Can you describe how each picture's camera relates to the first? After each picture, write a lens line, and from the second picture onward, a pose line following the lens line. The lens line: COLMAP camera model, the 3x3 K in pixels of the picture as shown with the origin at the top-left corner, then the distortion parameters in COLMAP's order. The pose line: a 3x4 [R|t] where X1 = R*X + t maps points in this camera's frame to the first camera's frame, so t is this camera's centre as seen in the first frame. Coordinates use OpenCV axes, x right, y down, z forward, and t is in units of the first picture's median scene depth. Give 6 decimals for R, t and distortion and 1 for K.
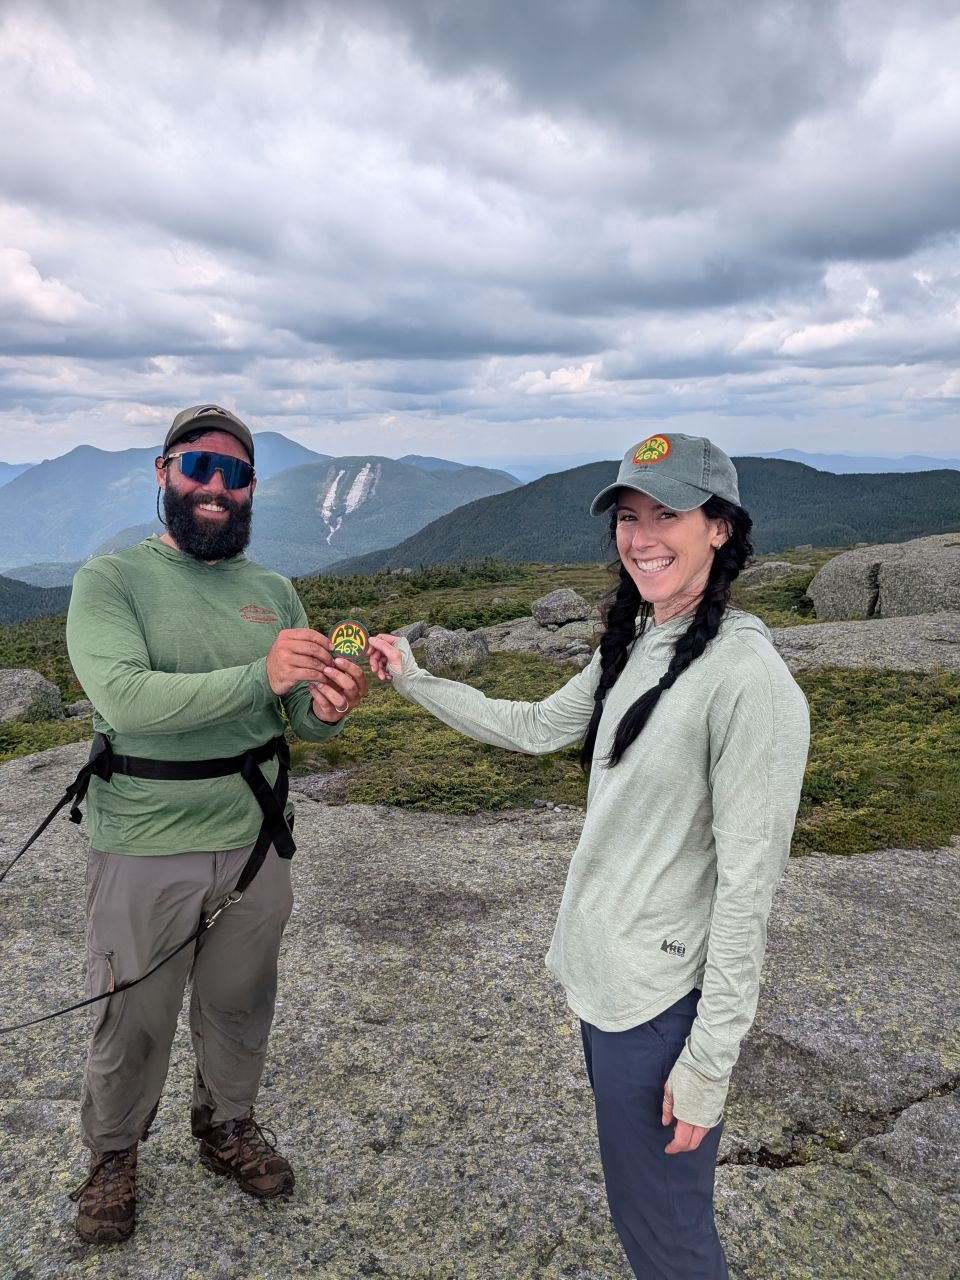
lens RADIAL K [[952.8, 0, 479.0], [0, 952.8, 633.9], [0, 0, 1]] dist [-0.001736, -0.003960]
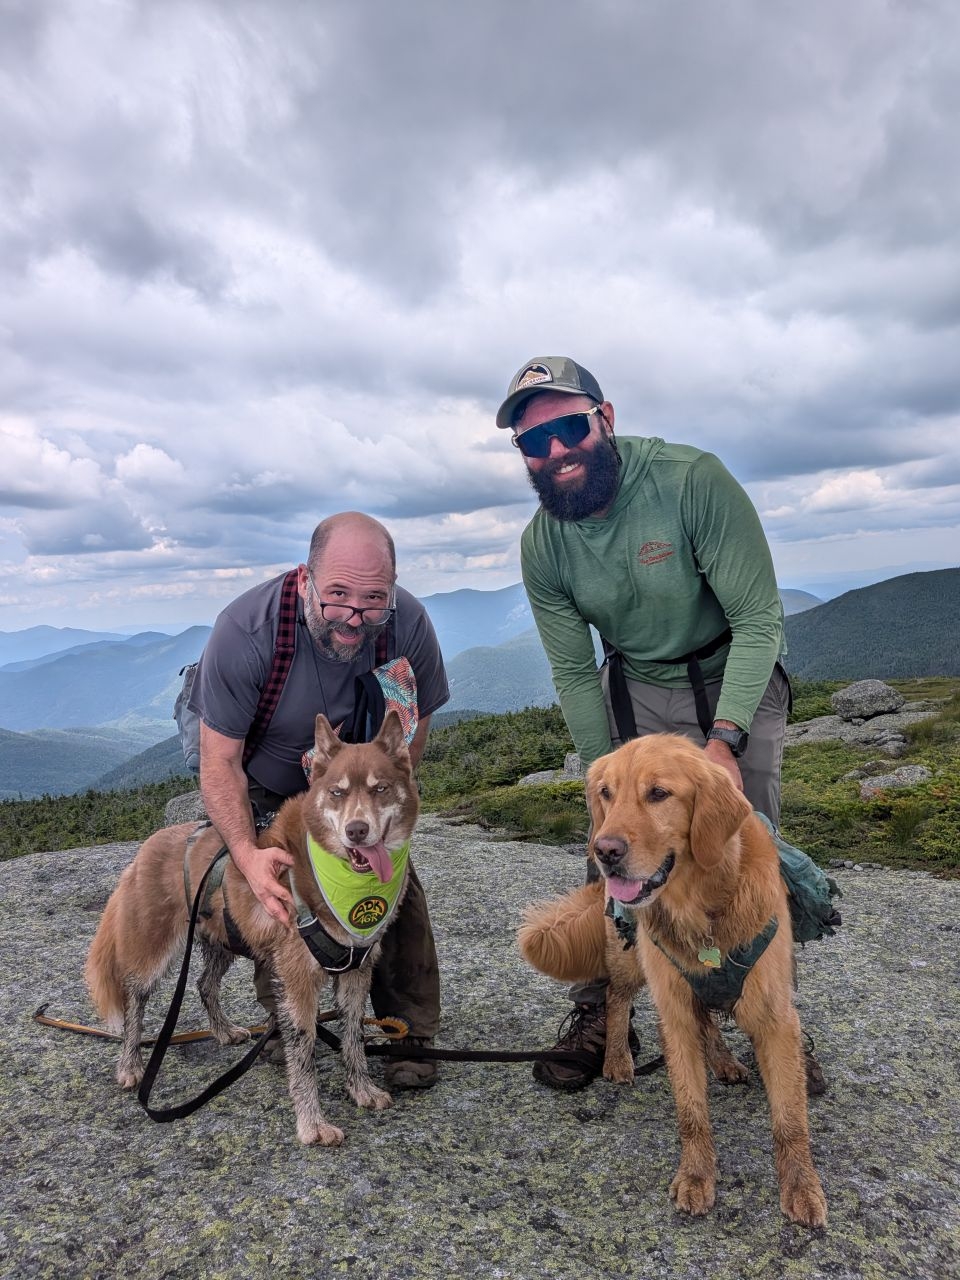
lens RADIAL K [[952.8, 0, 475.6], [0, 952.8, 646.3], [0, 0, 1]] dist [-0.001736, -0.003960]
pose [[0.951430, -0.052024, -0.303438, 0.075109], [0.012243, 0.991233, -0.131556, 0.280052], [0.307621, 0.121451, 0.943726, 0.198396]]
